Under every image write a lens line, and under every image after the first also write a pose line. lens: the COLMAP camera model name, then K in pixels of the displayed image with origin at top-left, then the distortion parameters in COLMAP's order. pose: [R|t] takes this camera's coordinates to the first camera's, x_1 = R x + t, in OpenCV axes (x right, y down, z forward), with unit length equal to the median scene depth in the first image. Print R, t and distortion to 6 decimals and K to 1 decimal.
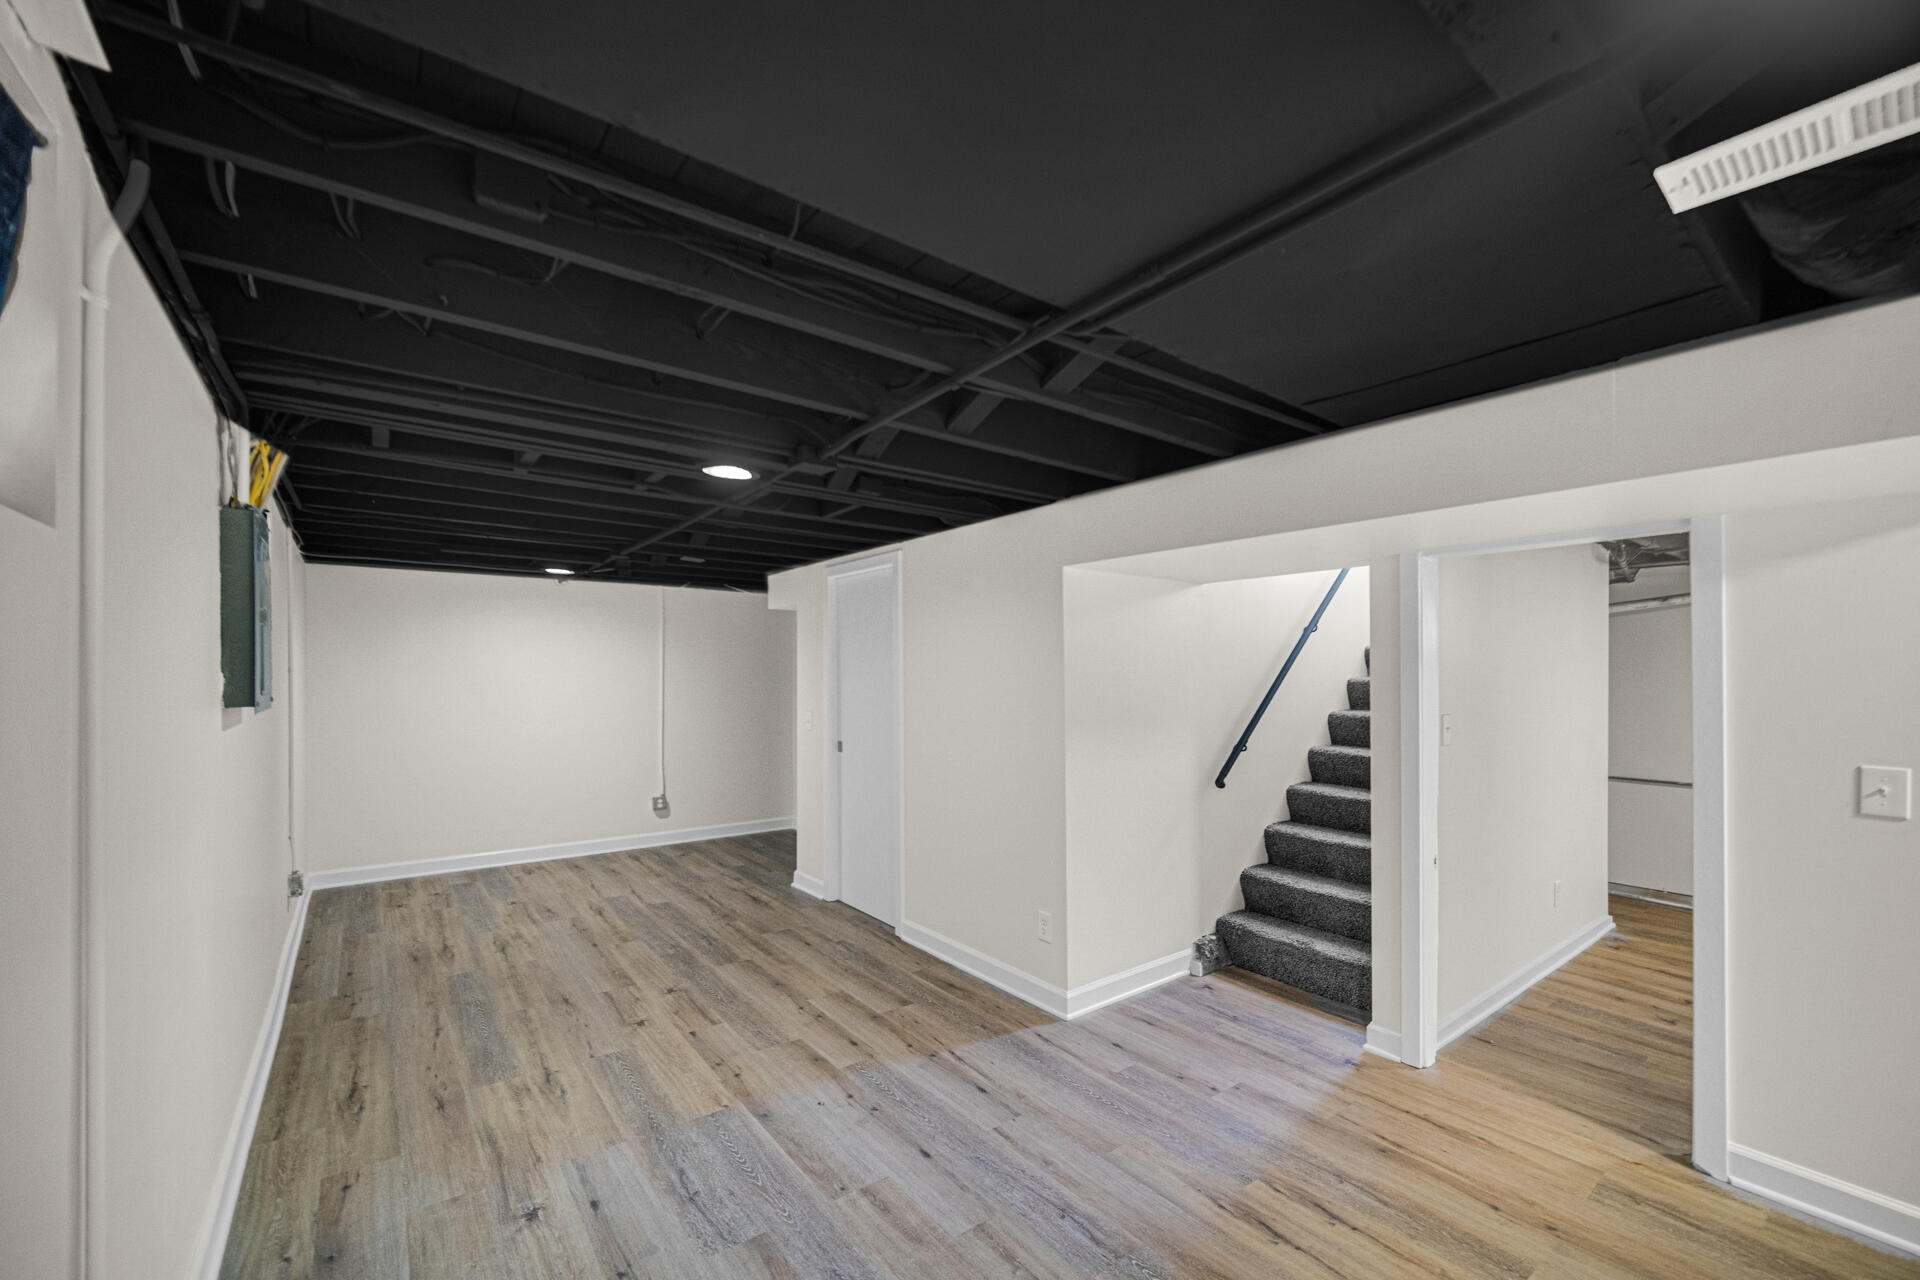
lens RADIAL K [[765.0, 0, 969.3], [0, 765.0, 674.3], [0, 0, 1]] dist [-0.000766, 0.002222]
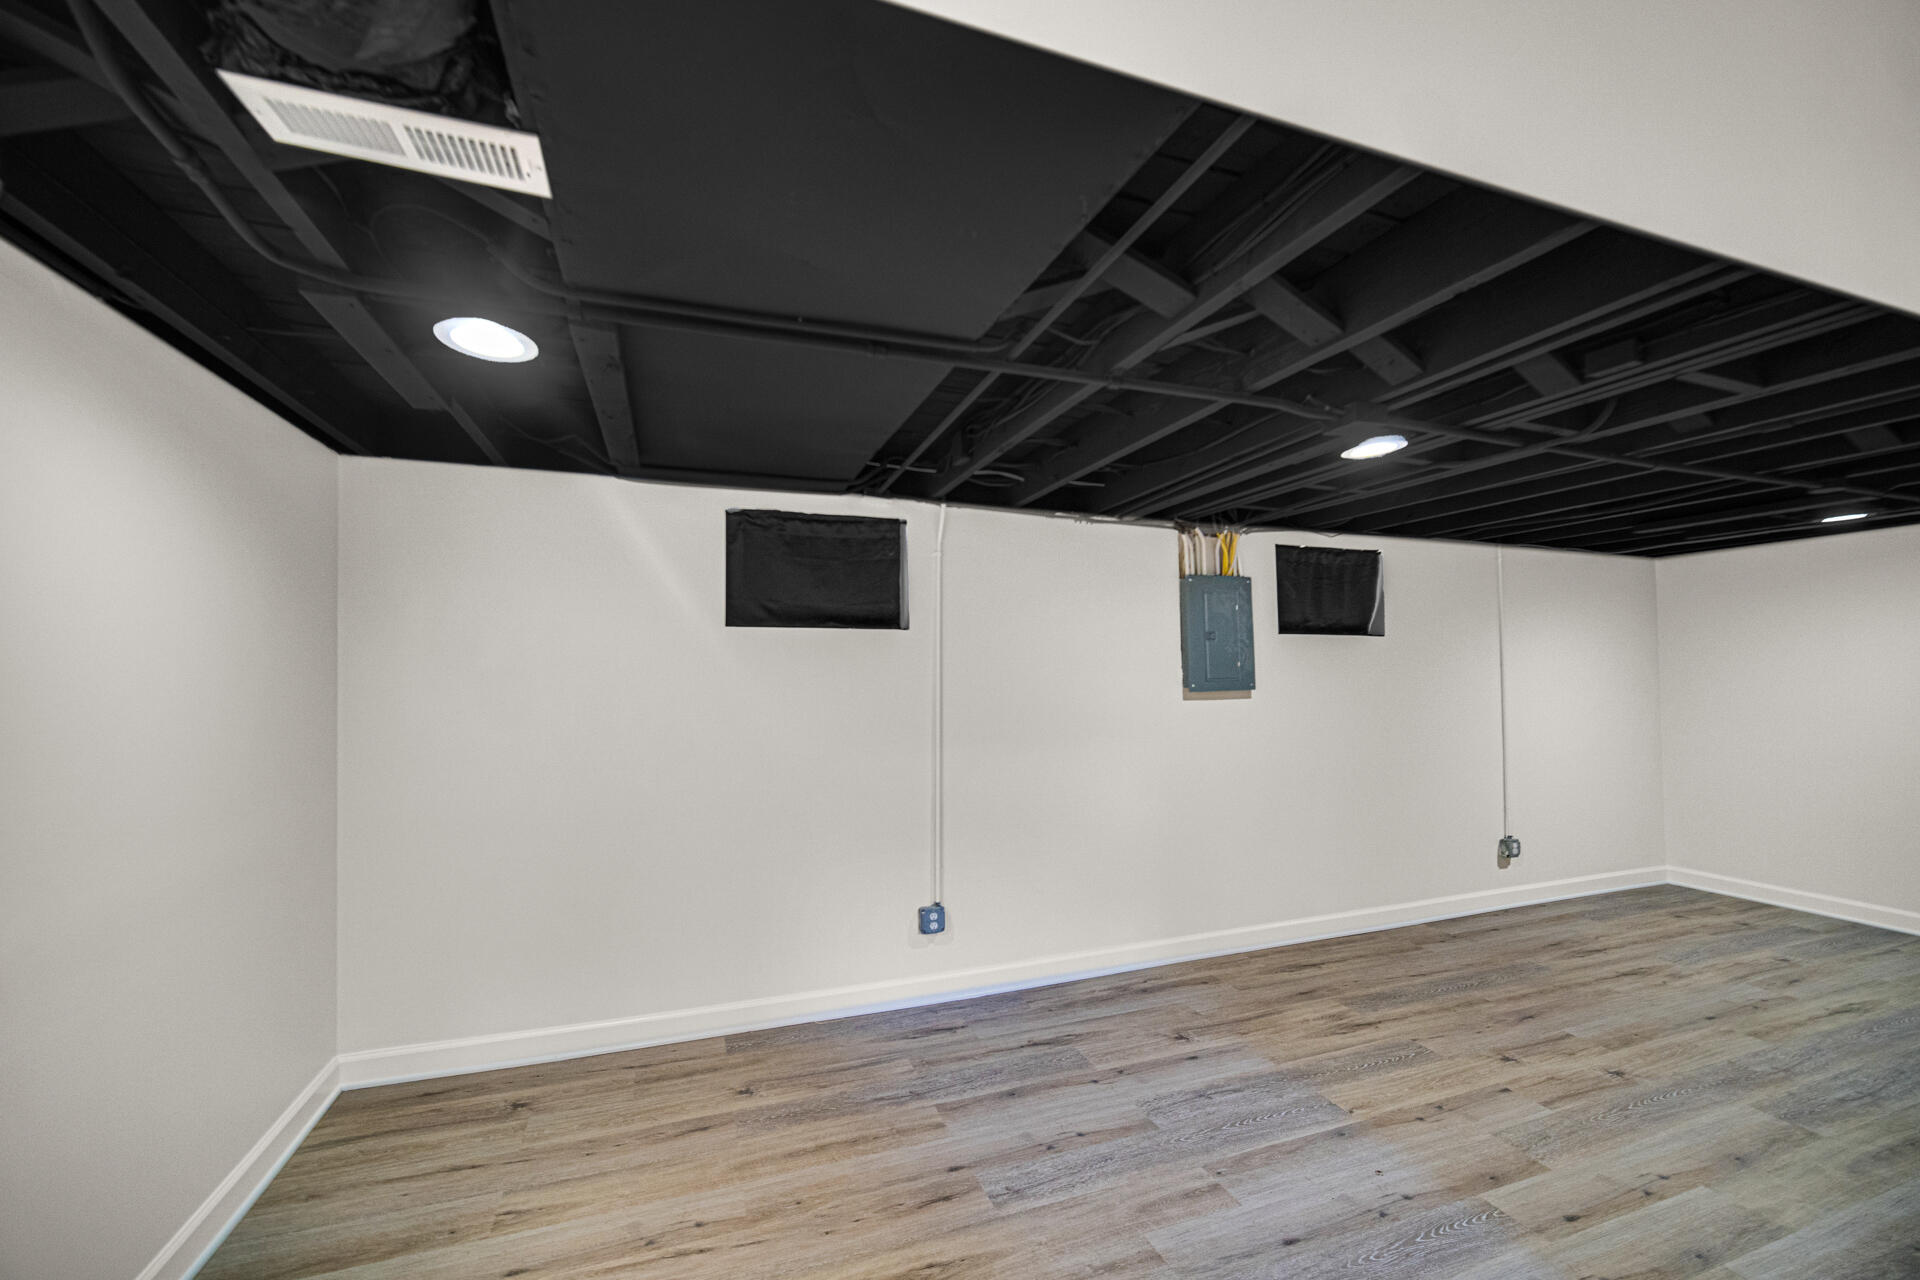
lens RADIAL K [[765.0, 0, 941.3], [0, 765.0, 670.5], [0, 0, 1]] dist [-0.000766, 0.002222]
pose [[-0.311027, -0.006947, -0.950376, 0.601127], [0.010353, 0.999889, -0.010697, 0.007789], [0.950345, -0.013167, -0.310921, 0.636546]]
